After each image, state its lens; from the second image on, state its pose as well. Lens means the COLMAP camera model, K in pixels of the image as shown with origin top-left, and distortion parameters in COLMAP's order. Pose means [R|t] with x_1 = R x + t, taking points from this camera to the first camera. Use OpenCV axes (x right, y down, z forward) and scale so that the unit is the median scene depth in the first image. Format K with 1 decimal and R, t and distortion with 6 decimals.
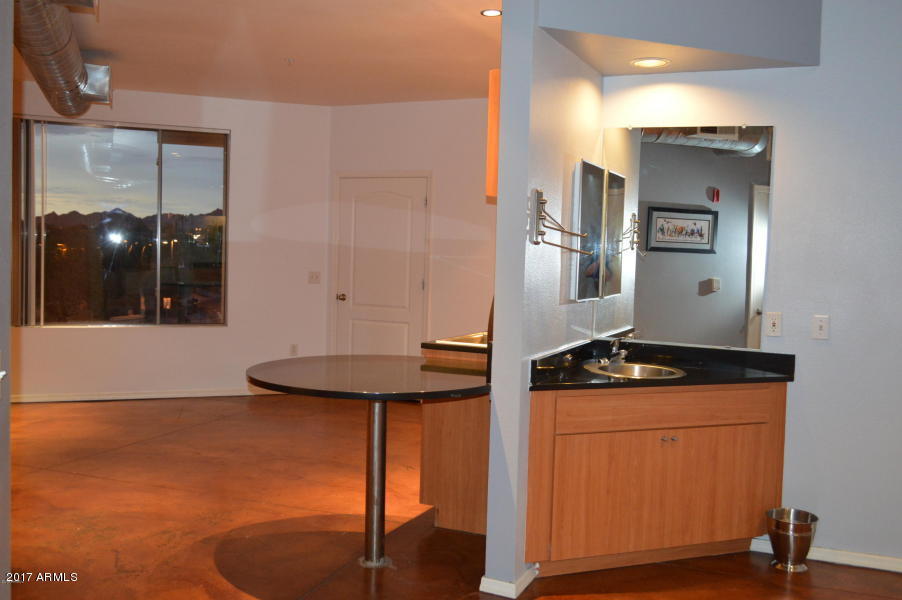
lens RADIAL K [[860.9, 0, 451.1], [0, 860.9, 303.9], [0, 0, 1]] dist [-0.031623, 0.000000]
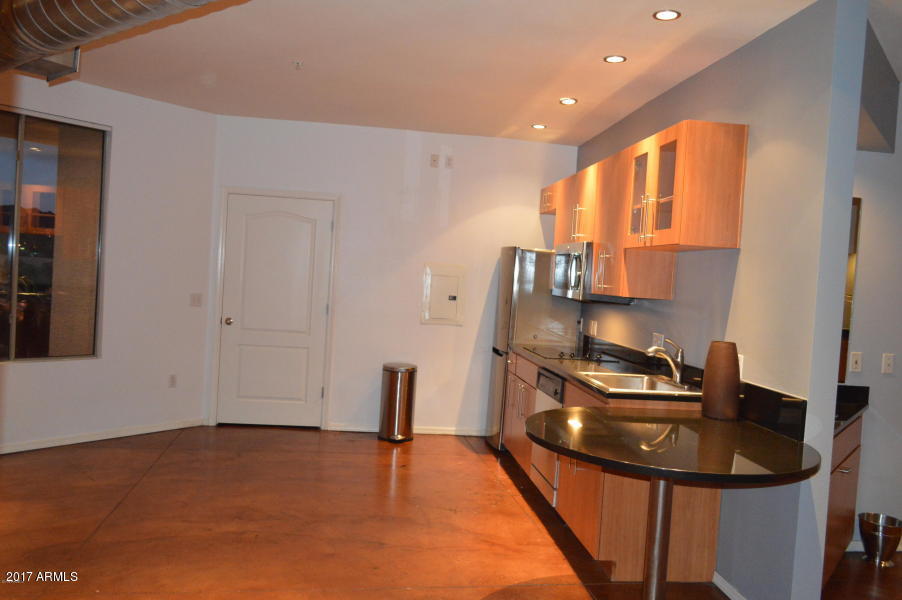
lens RADIAL K [[708.6, 0, 451.3], [0, 708.6, 298.2], [0, 0, 1]] dist [-0.026258, 0.011818]
pose [[0.855539, 0.008826, 0.517663, -0.634417], [-0.005056, 0.999949, -0.008692, -0.055599], [-0.517714, 0.004819, 0.855540, 0.445404]]
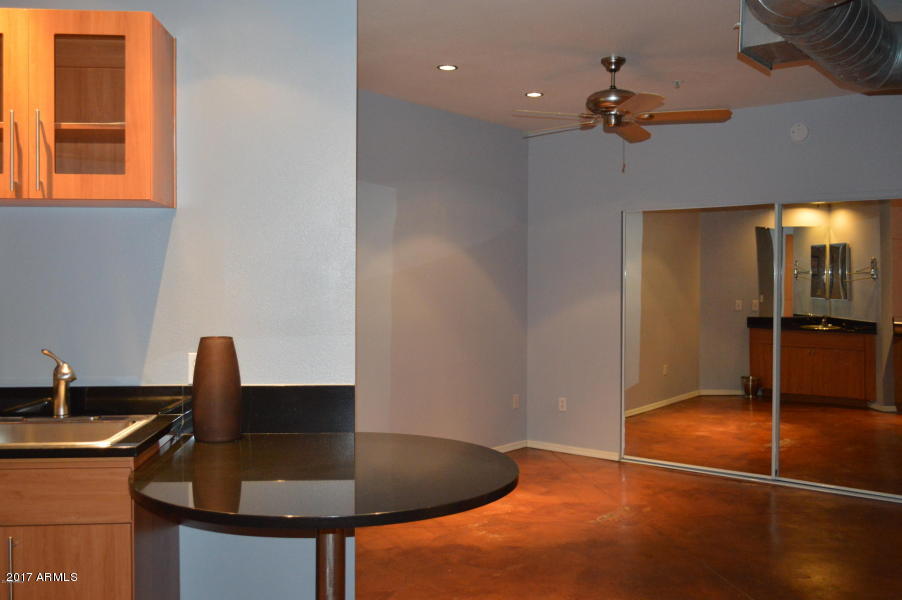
lens RADIAL K [[860.9, 0, 450.6], [0, 860.9, 302.0], [0, 0, 1]] dist [-0.031623, 0.000000]
pose [[-0.495453, -0.045702, 0.867432, -0.672256], [0.041313, 0.996245, 0.076086, -0.091082], [-0.867652, 0.073533, -0.491704, 1.169275]]
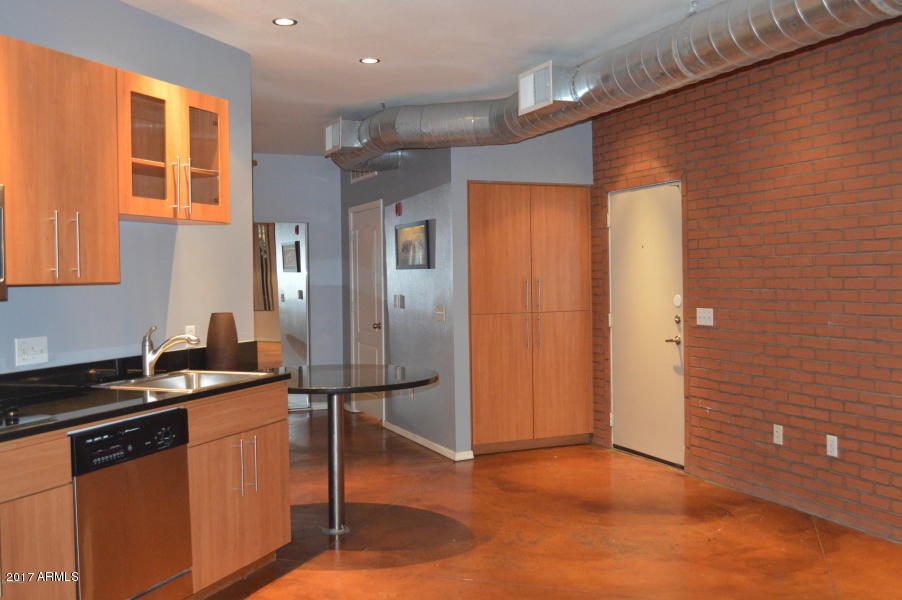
lens RADIAL K [[860.9, 0, 449.8], [0, 860.9, 298.5], [0, 0, 1]] dist [-0.031623, 0.000000]
pose [[-0.998430, -0.017082, -0.053341, -0.171972], [-0.021868, 0.995659, 0.090476, -0.140157], [0.051564, 0.091500, -0.994469, 2.112137]]
